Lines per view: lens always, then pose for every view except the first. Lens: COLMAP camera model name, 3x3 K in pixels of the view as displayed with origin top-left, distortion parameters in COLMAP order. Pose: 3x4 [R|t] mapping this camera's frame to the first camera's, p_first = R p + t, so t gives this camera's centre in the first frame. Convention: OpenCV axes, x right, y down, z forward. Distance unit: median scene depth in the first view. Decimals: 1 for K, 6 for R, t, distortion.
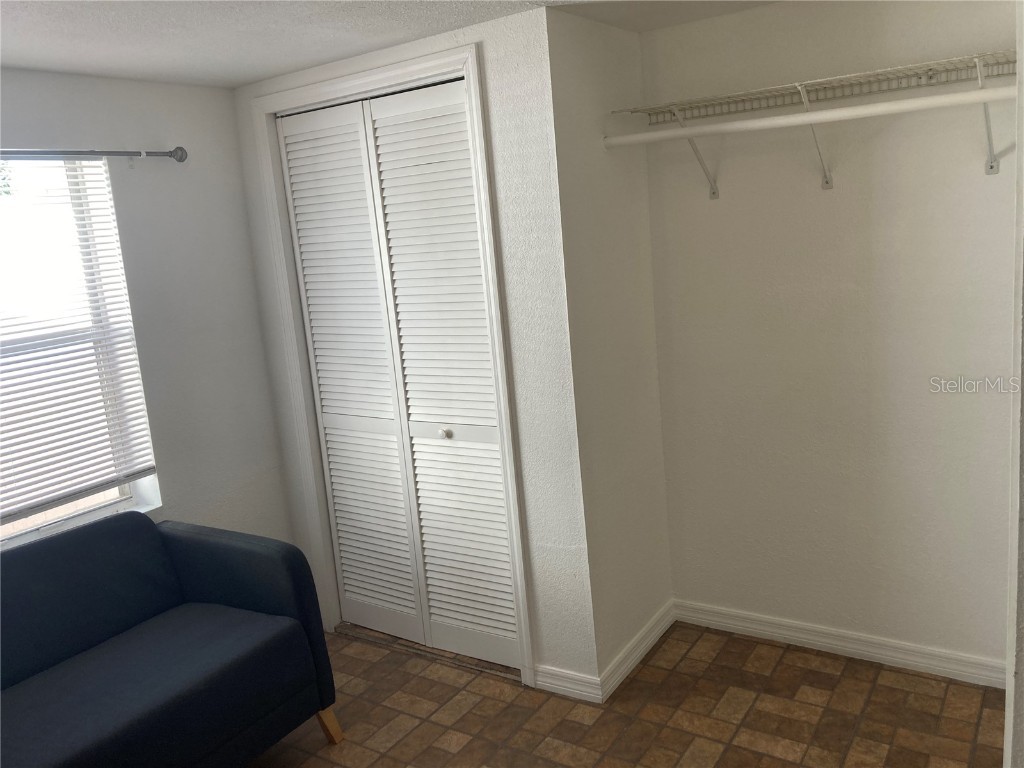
lens RADIAL K [[847.2, 0, 508.8], [0, 847.2, 372.2], [0, 0, 1]] dist [0.019294, 0.002394]
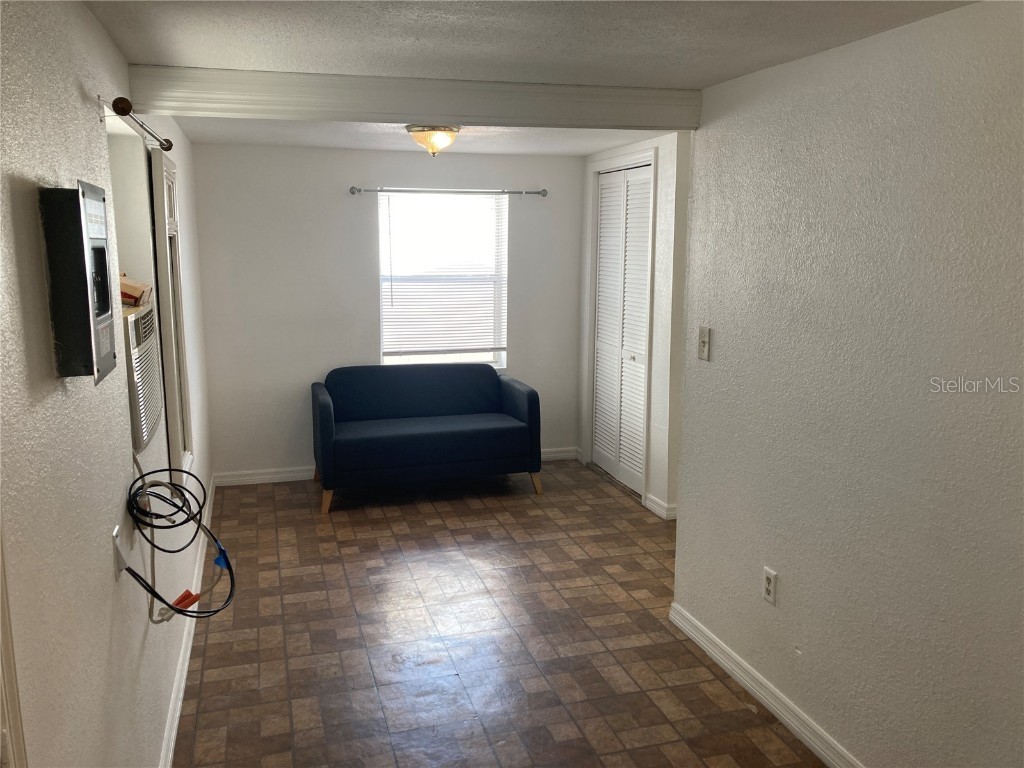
lens RADIAL K [[825.0, 0, 512.0], [0, 825.0, 384.0], [0, 0, 1]] dist [0.006236, 0.000471]
pose [[0.770586, 0.199875, -0.605183, 0.811092], [-0.182004, 0.979022, 0.091596, 0.014357], [0.610795, 0.039563, 0.790799, -0.541524]]
